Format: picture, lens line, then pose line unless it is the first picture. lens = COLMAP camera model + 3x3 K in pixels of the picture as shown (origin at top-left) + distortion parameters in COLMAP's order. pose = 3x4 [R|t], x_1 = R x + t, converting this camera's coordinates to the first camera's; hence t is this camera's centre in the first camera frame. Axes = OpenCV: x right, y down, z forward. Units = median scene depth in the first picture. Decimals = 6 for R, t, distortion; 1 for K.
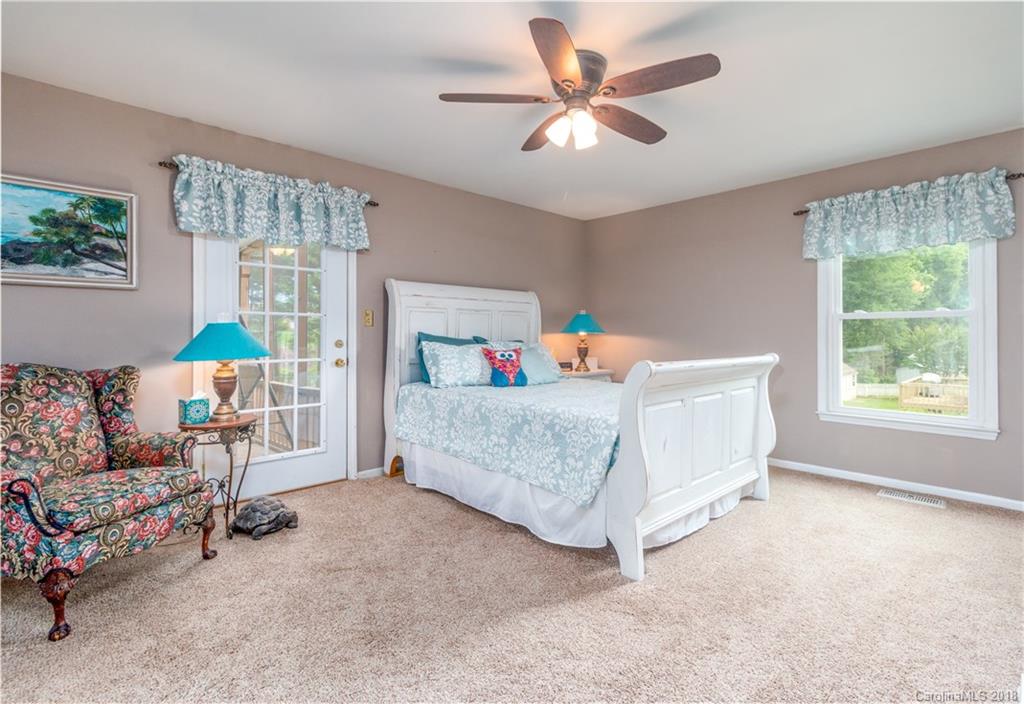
lens RADIAL K [[477.7, 0, 513.3], [0, 477.7, 335.2], [0, 0, 1]] dist [0.001225, 0.000223]
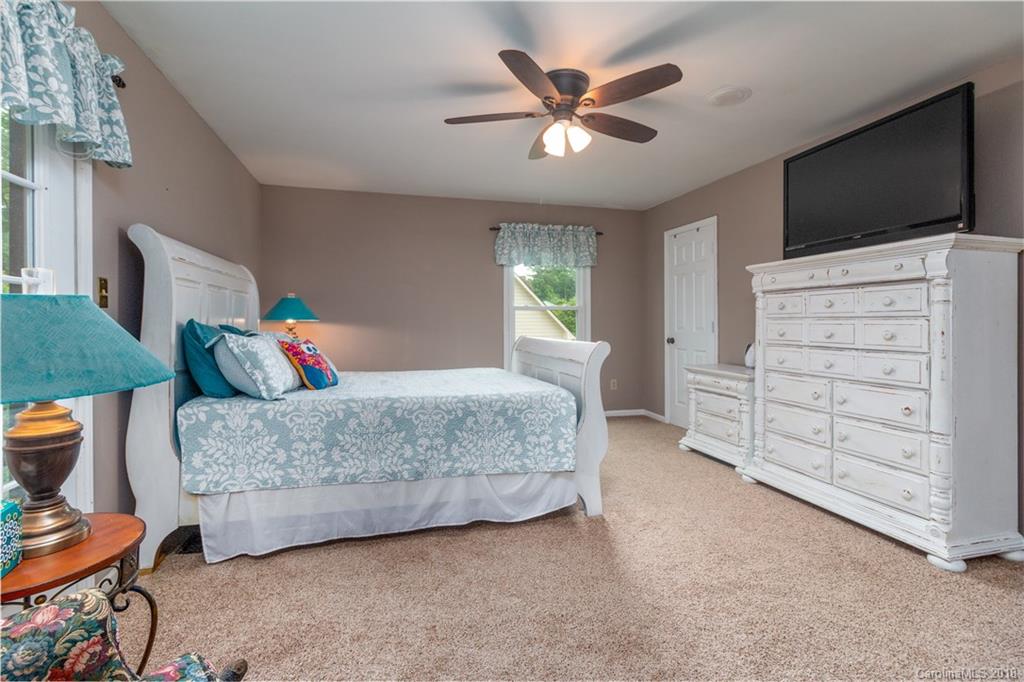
lens RADIAL K [[468.1, 0, 515.6], [0, 468.1, 325.1], [0, 0, 1]] dist [0.001616, 0.000065]
pose [[0.477895, -0.010632, 0.878352, -0.647667], [0.006288, 0.999943, 0.008683, -0.001371], [-0.878394, 0.001374, 0.477935, 0.416674]]
